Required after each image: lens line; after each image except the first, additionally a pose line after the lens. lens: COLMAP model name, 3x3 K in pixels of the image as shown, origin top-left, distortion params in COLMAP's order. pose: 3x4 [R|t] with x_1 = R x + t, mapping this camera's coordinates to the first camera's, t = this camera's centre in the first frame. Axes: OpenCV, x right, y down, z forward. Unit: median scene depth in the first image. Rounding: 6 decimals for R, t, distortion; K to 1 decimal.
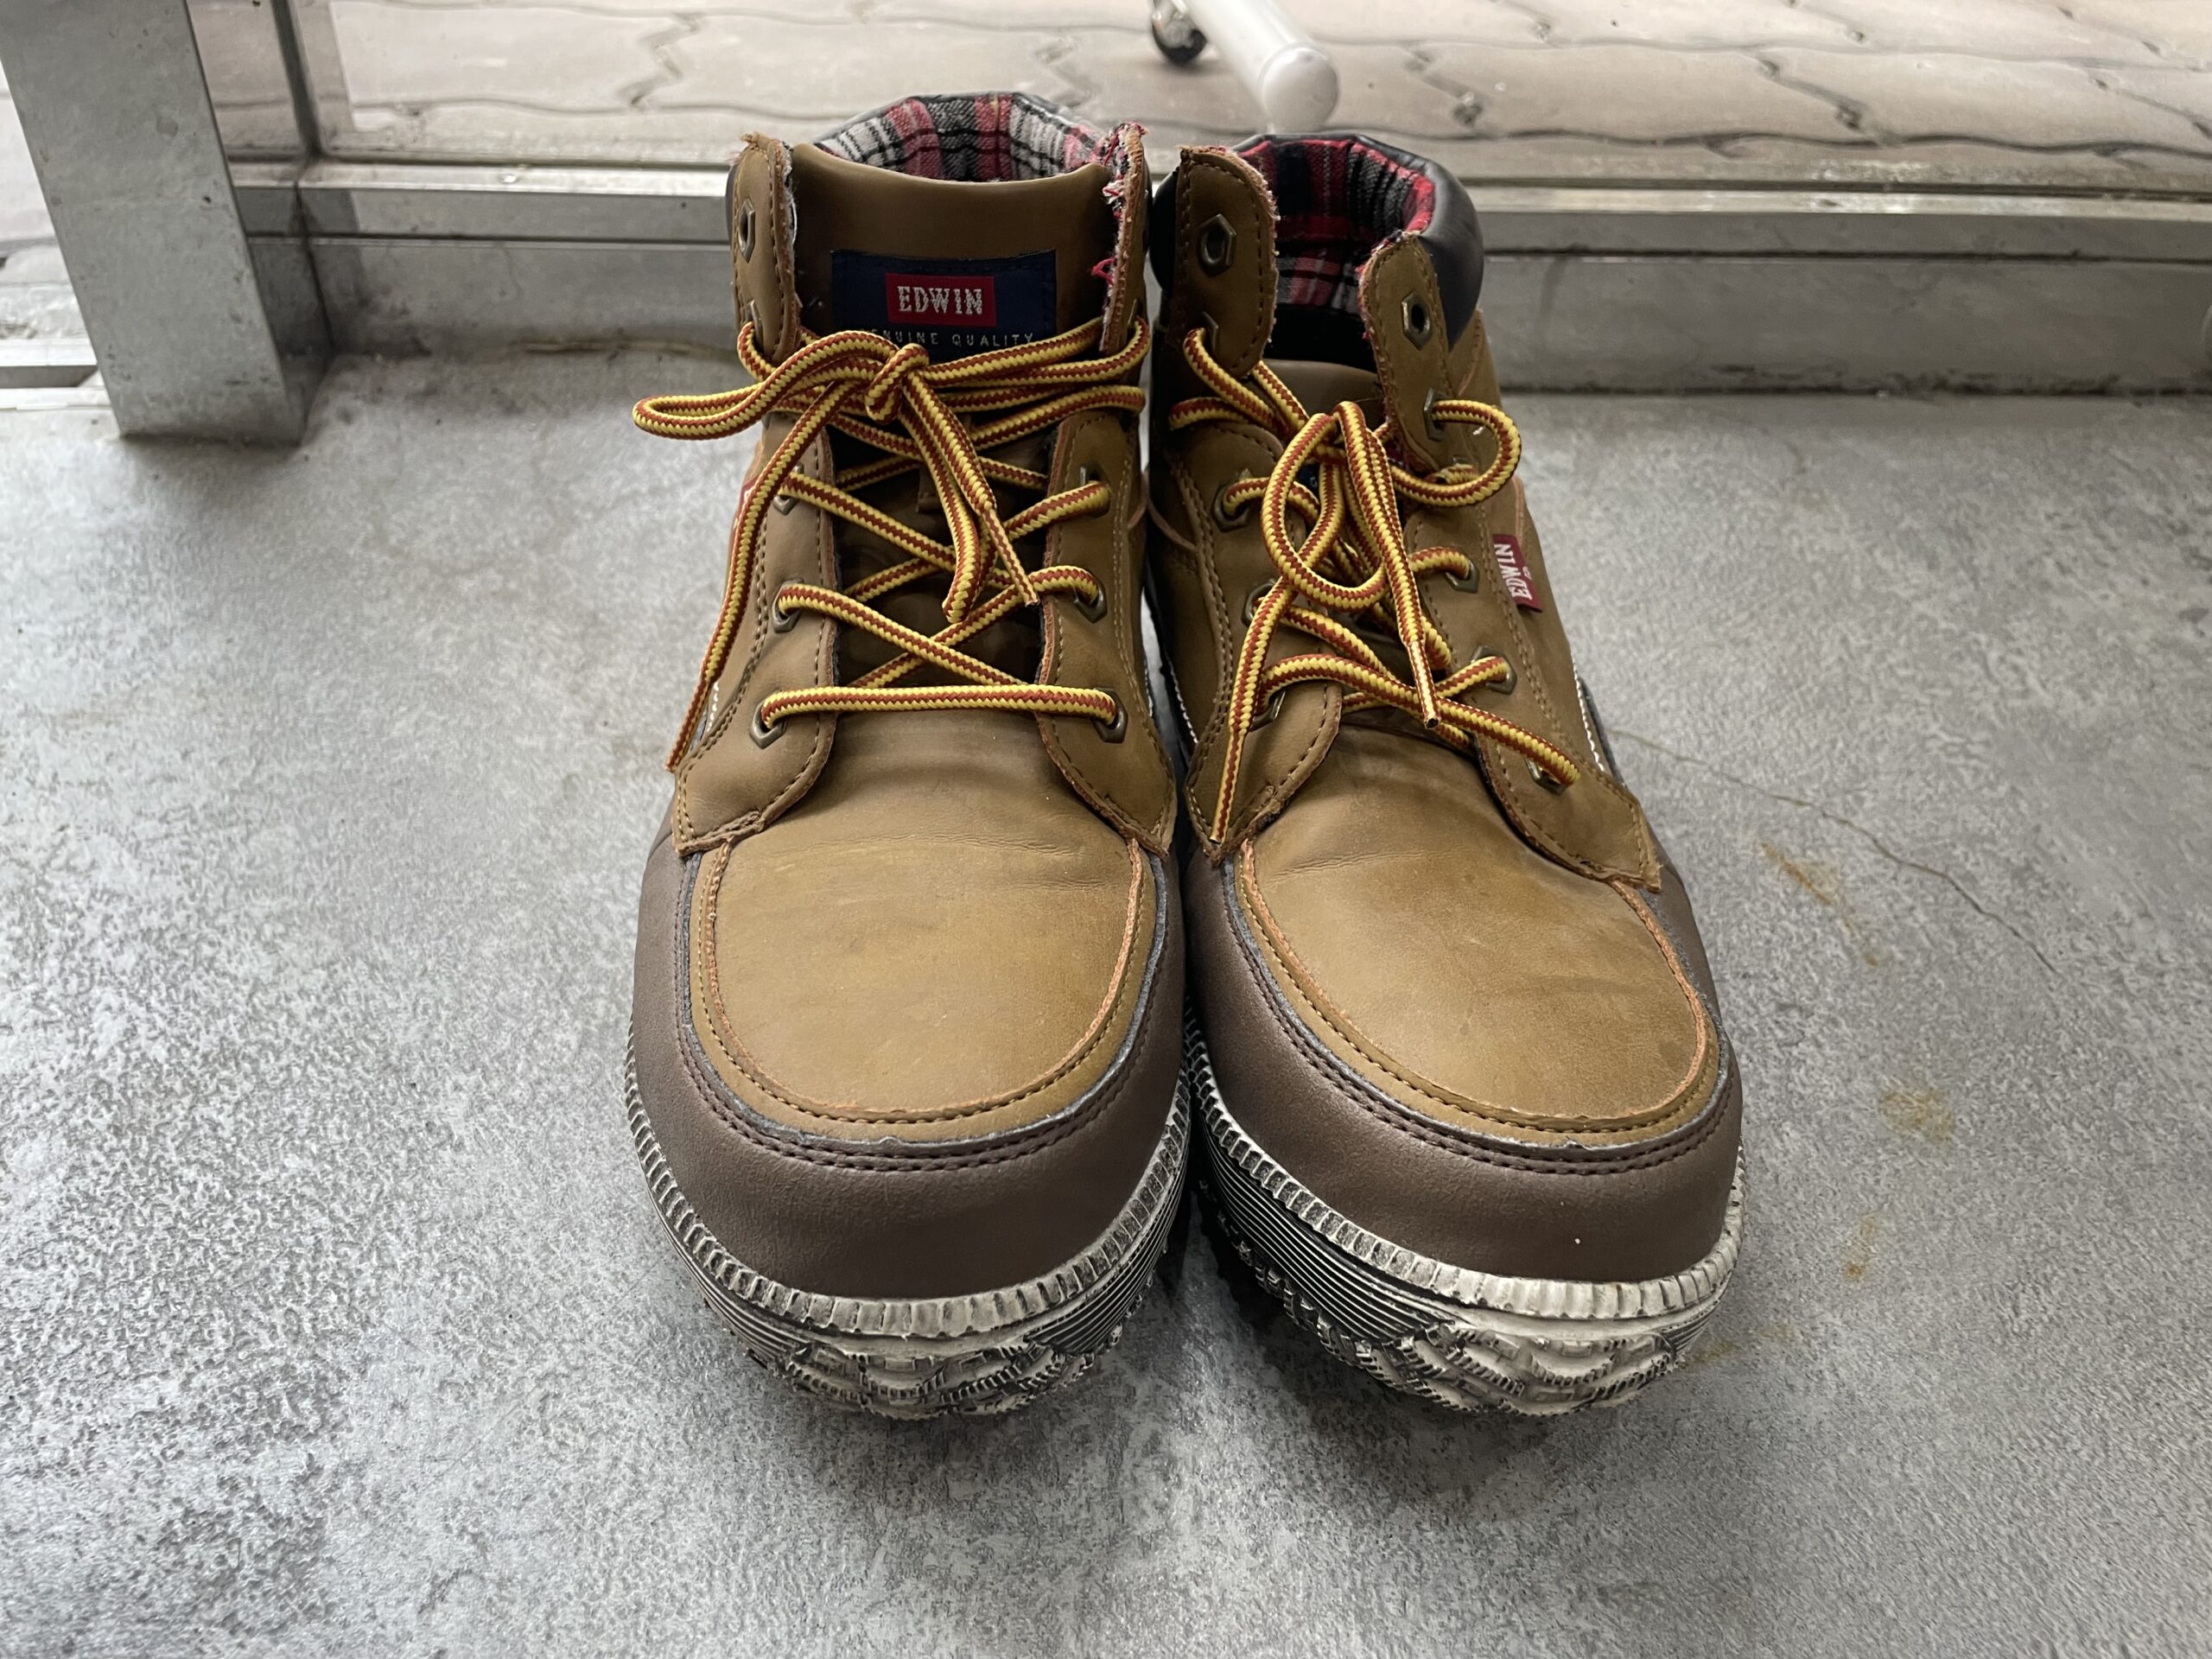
lens RADIAL K [[1645.7, 0, 1106.0], [0, 1645.7, 829.5], [0, 0, 1]] dist [0.071720, -0.096748]
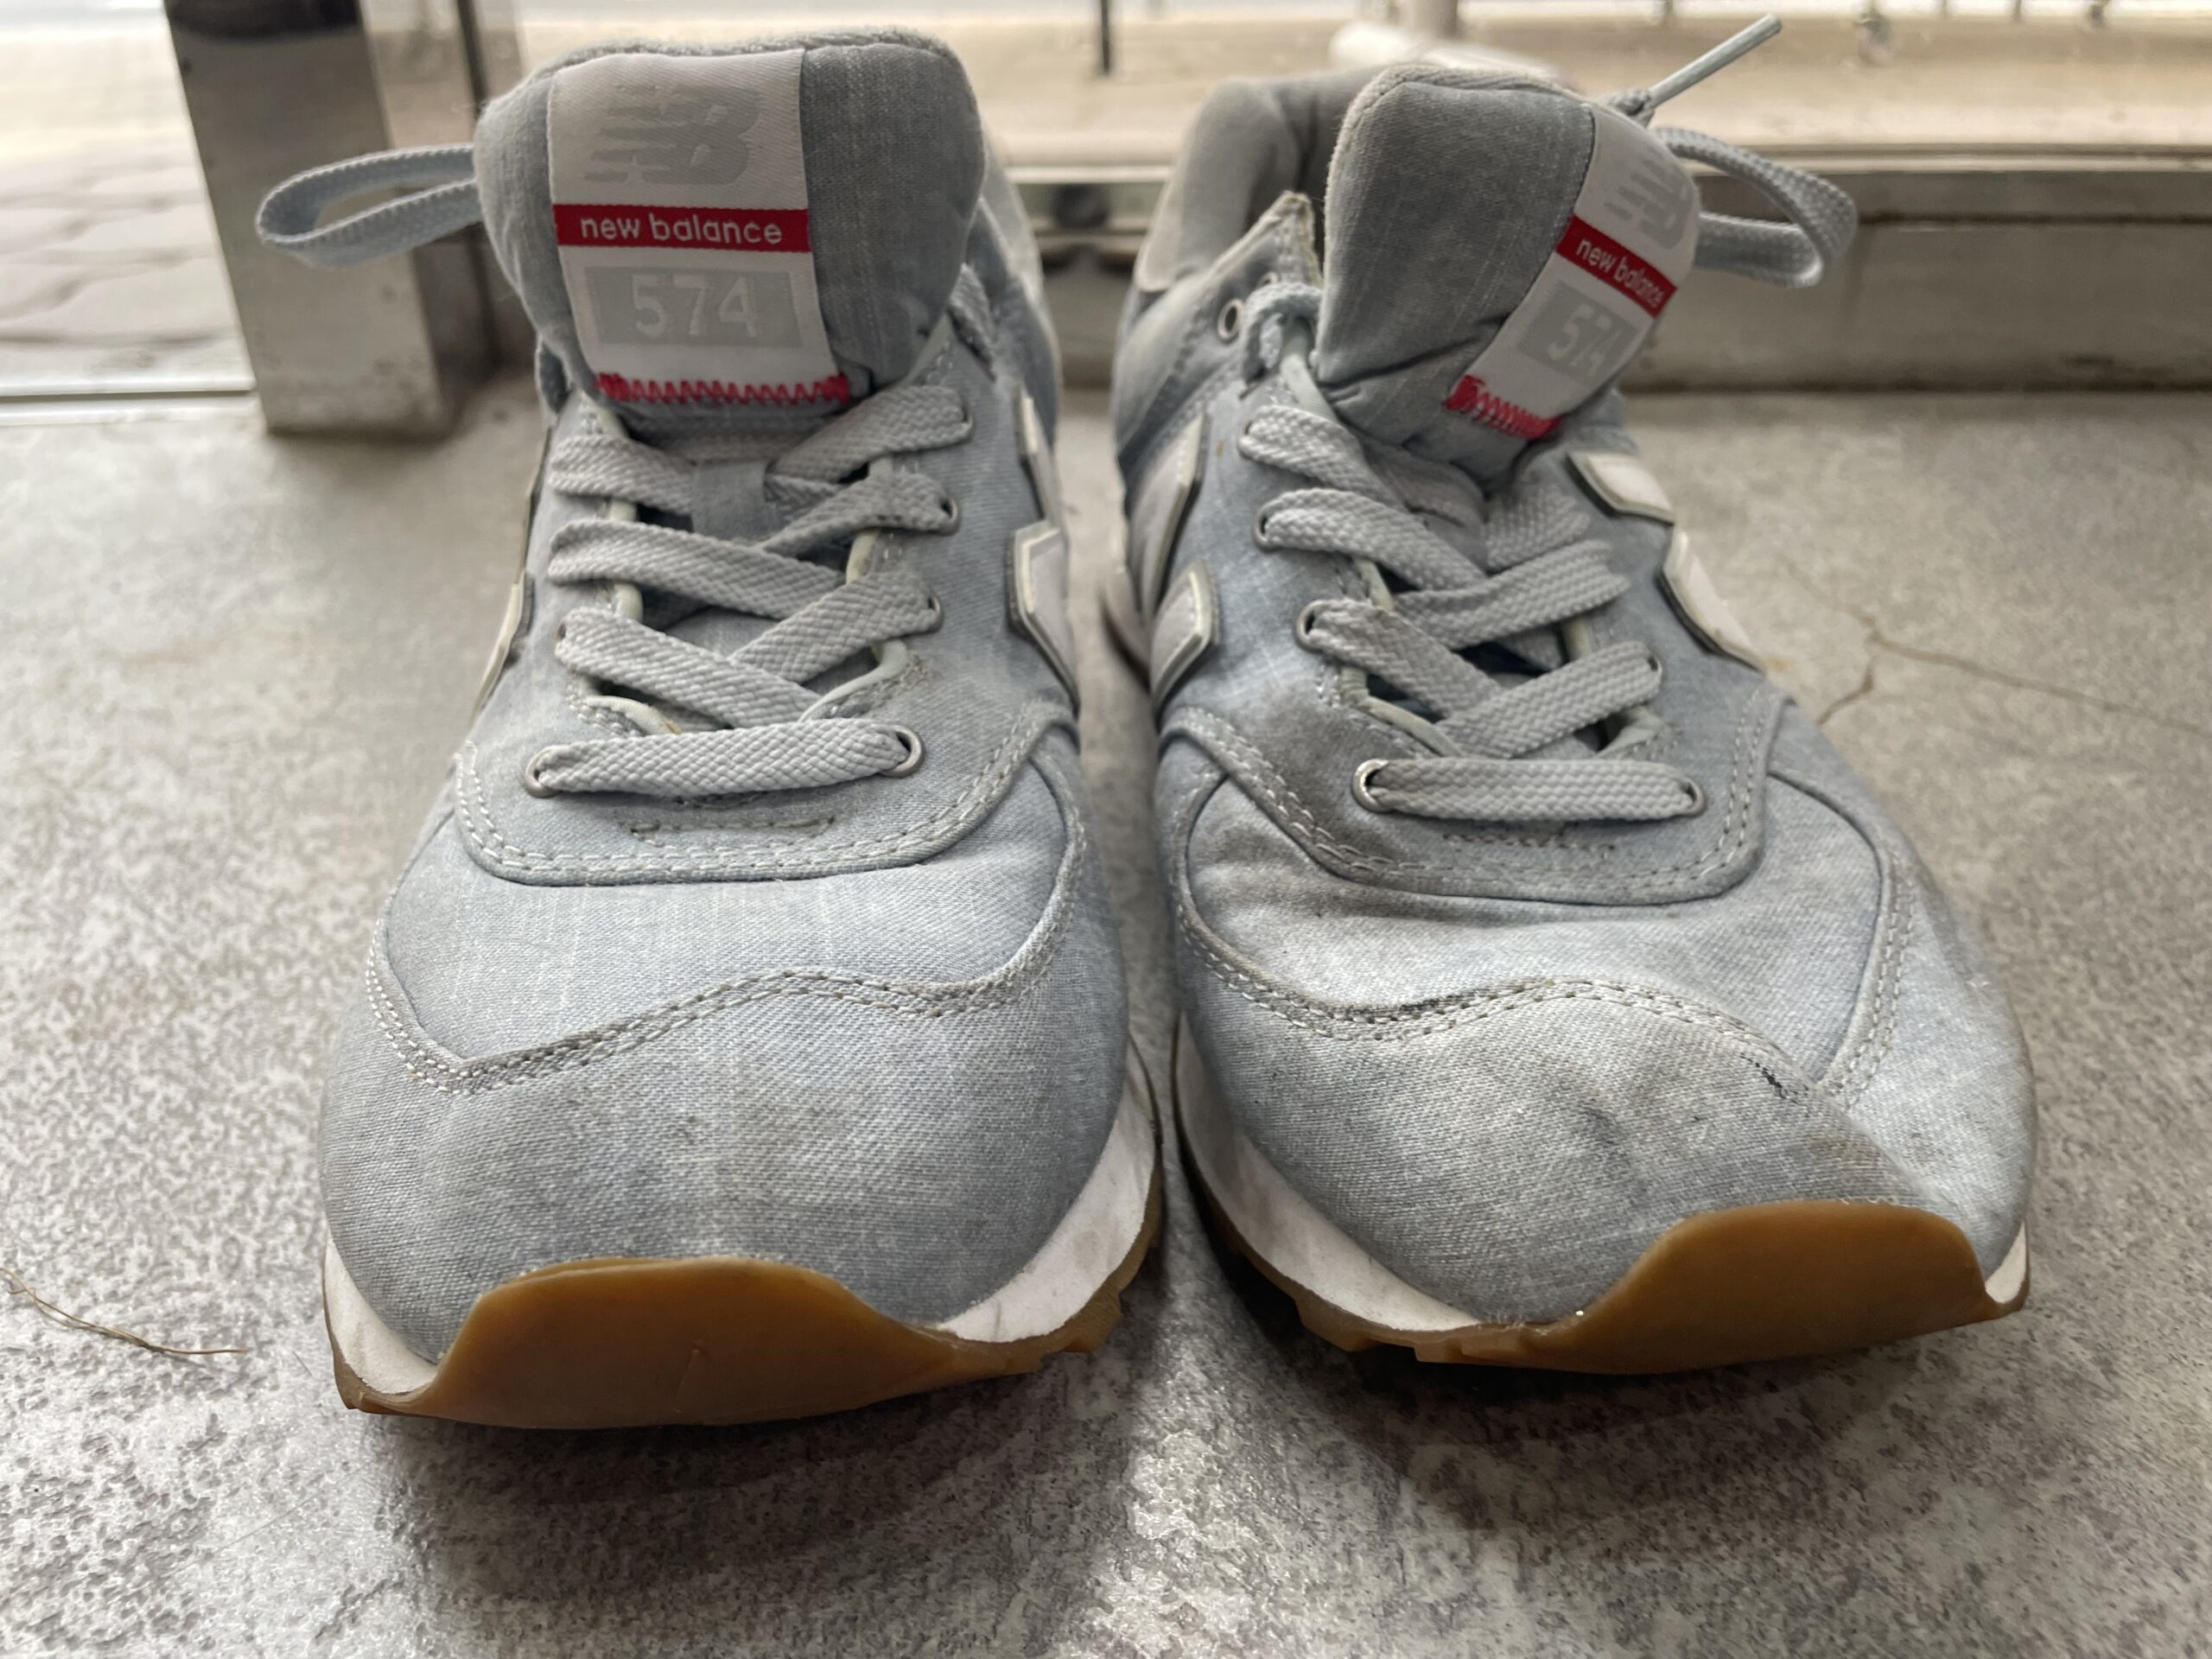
lens RADIAL K [[1688.0, 0, 1106.0], [0, 1688.0, 829.5], [0, 0, 1]] dist [0.051162, -0.088478]
pose [[0.992741, 0.000604, -0.120270, -0.021464], [-0.022324, 0.983536, -0.179328, 0.223048], [0.118182, 0.180711, 0.976410, 0.272803]]
